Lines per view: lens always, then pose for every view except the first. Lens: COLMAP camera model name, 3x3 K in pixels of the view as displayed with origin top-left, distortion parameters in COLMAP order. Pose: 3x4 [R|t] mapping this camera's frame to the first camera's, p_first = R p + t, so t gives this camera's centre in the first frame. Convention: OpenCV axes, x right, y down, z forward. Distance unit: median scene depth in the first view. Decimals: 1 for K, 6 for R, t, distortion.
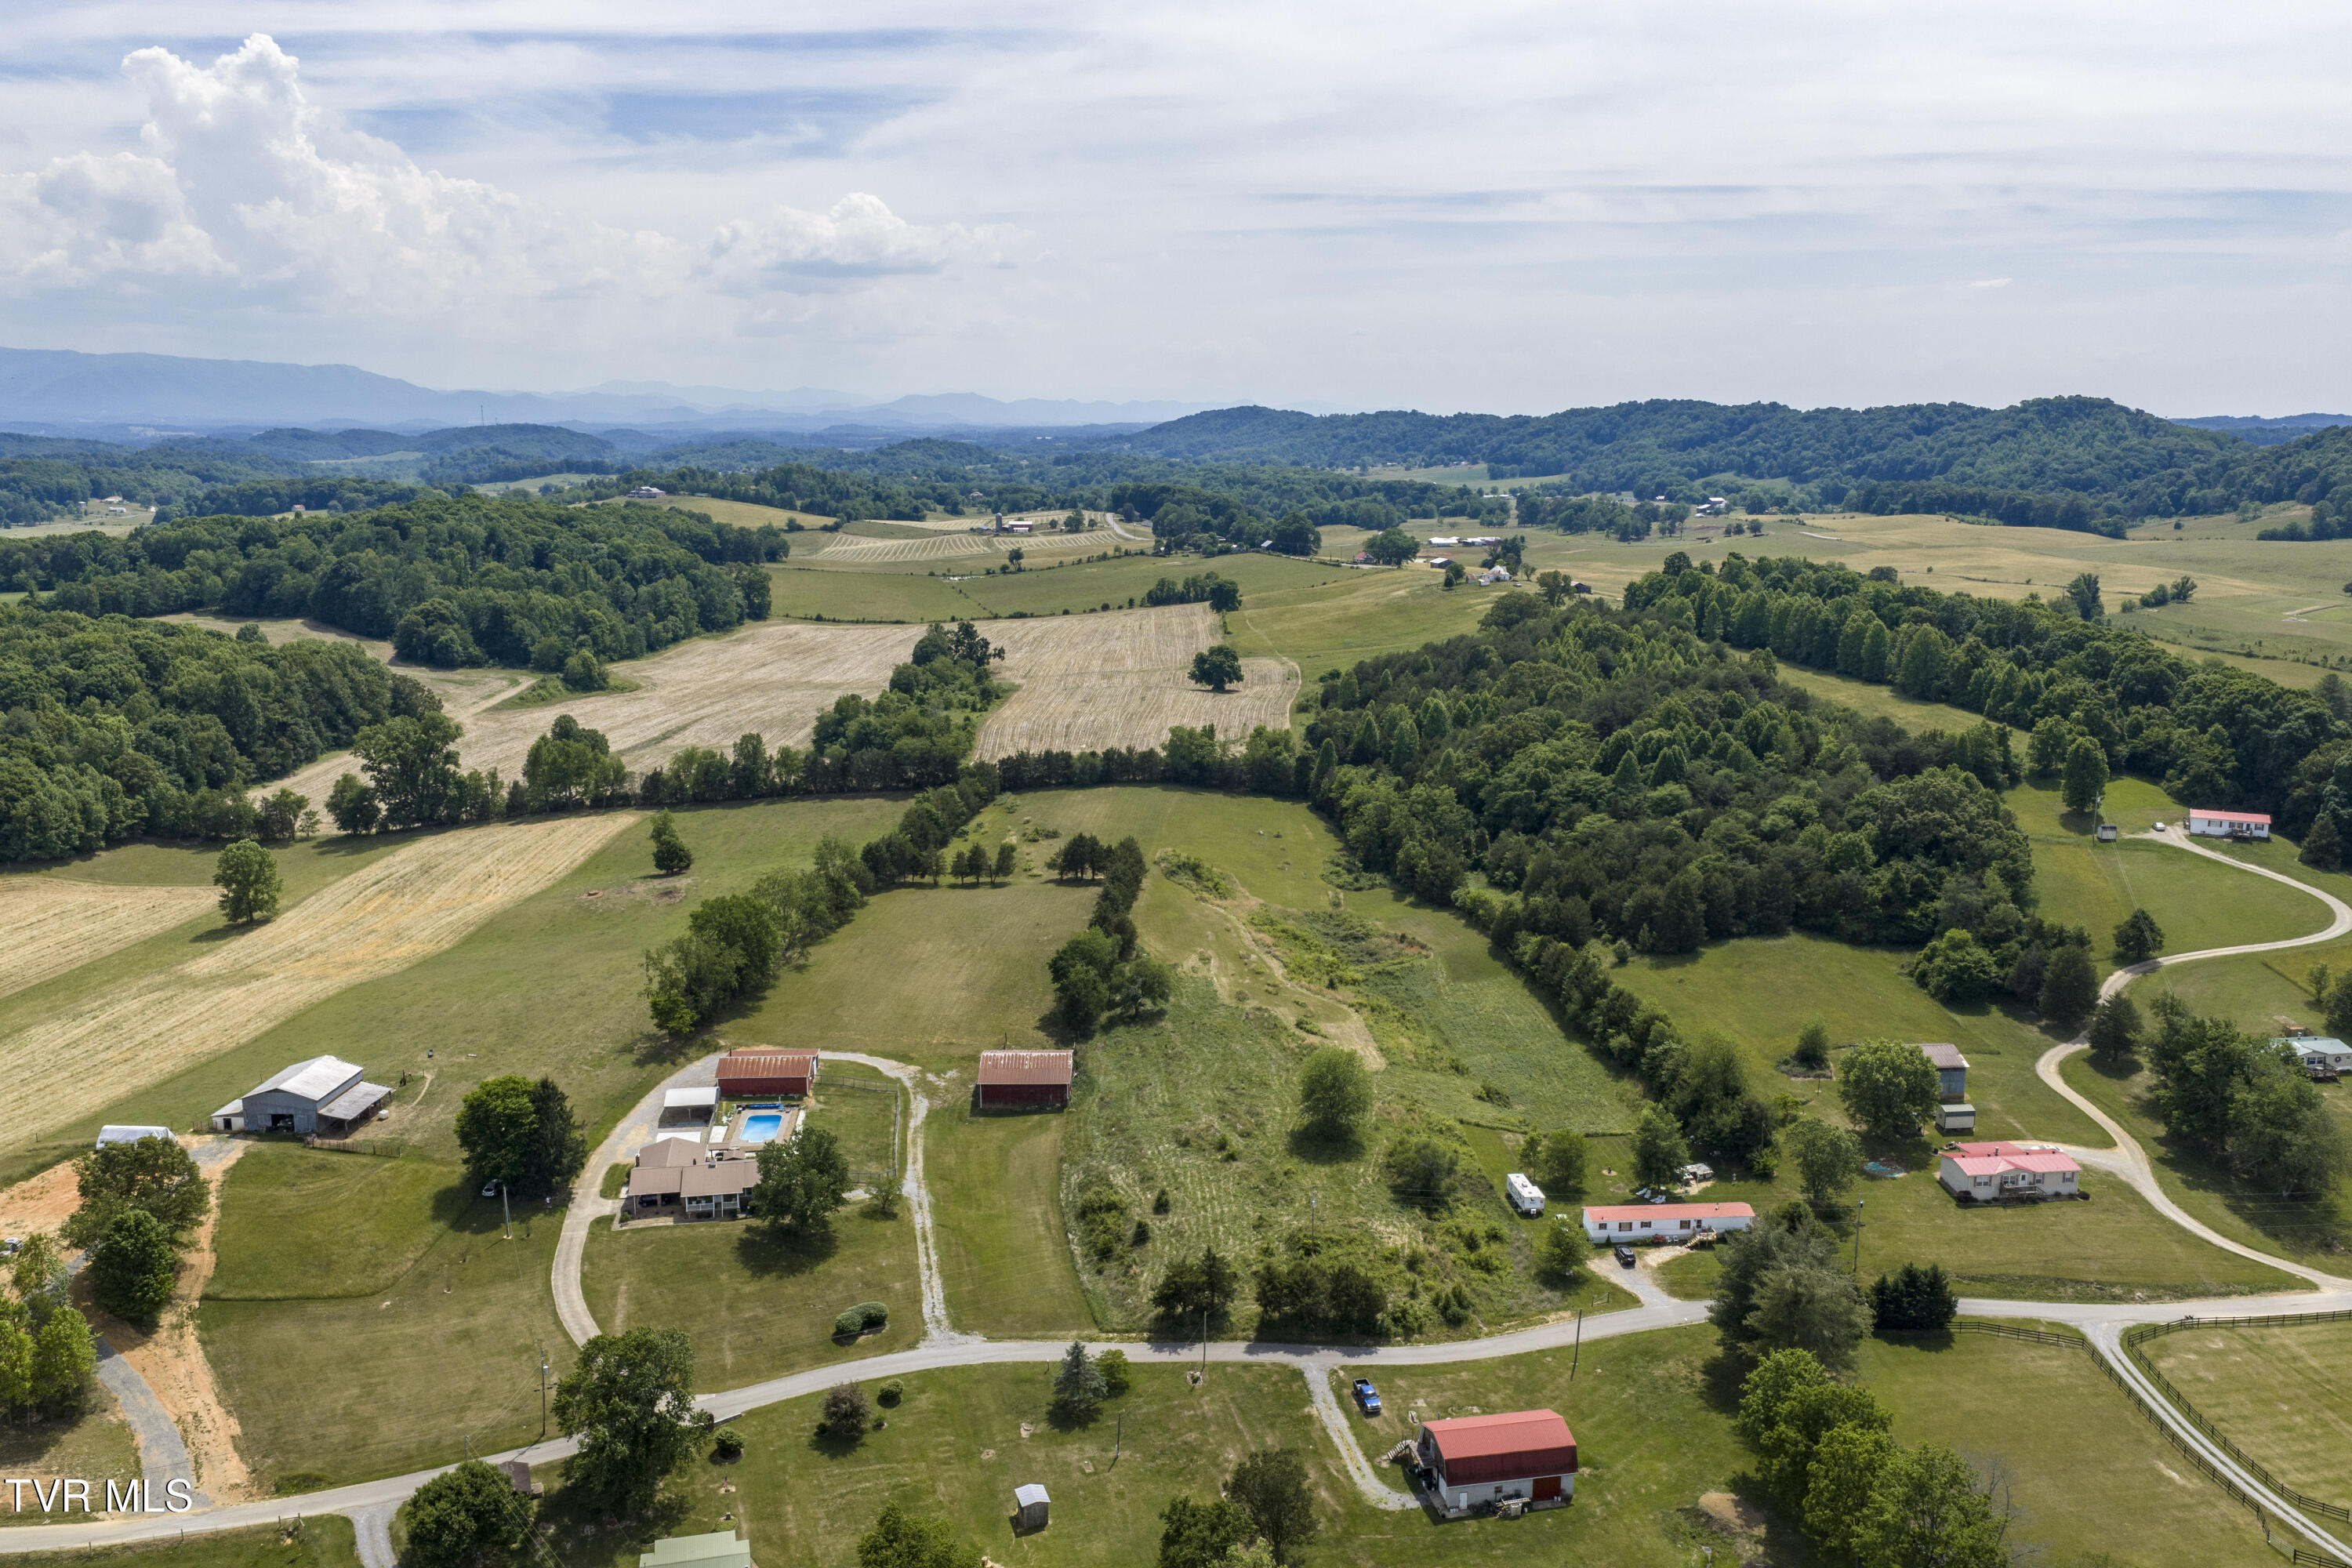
lens RADIAL K [[1943.7, 0, 1189.5], [0, 1943.7, 786.3], [0, 0, 1]] dist [0.017706, -0.026532]
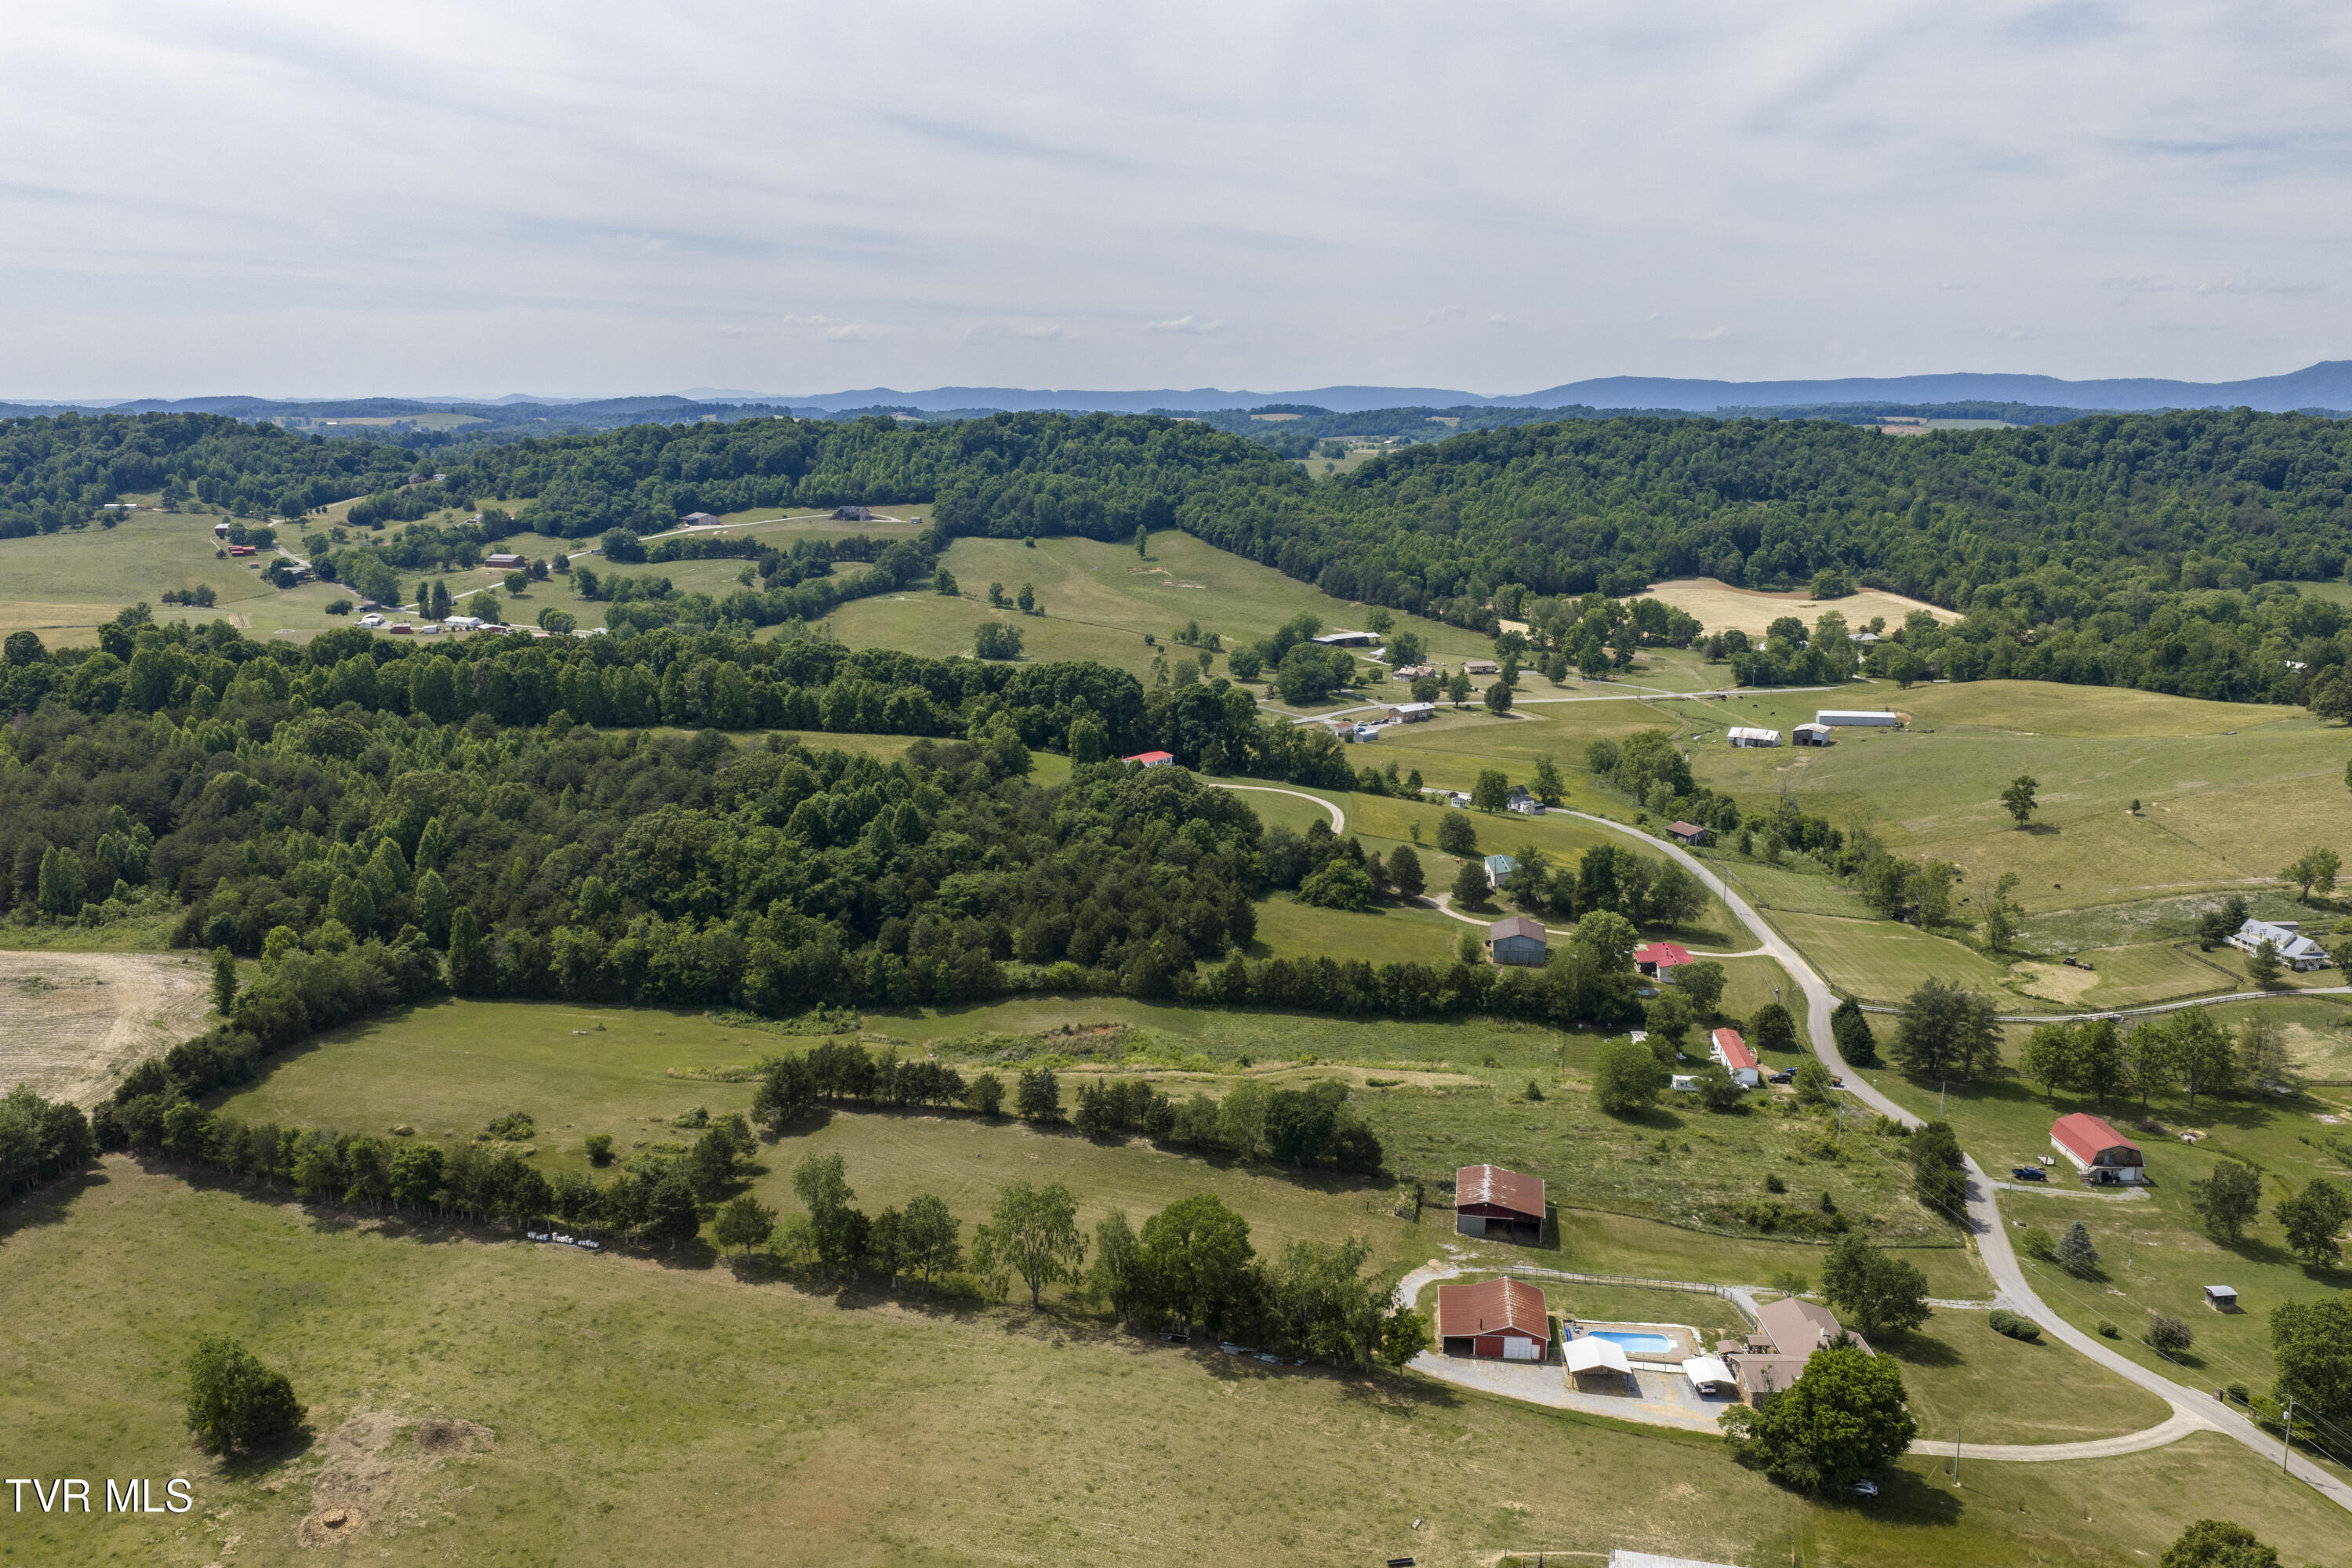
lens RADIAL K [[1943.7, 0, 1168.5], [0, 1943.7, 793.5], [0, 0, 1]] dist [0.017706, -0.026532]
pose [[0.176109, -0.197841, 0.964285, -0.596843], [0.183422, 0.969034, 0.165316, -0.140662], [-0.967131, 0.147758, 0.206944, 0.556890]]
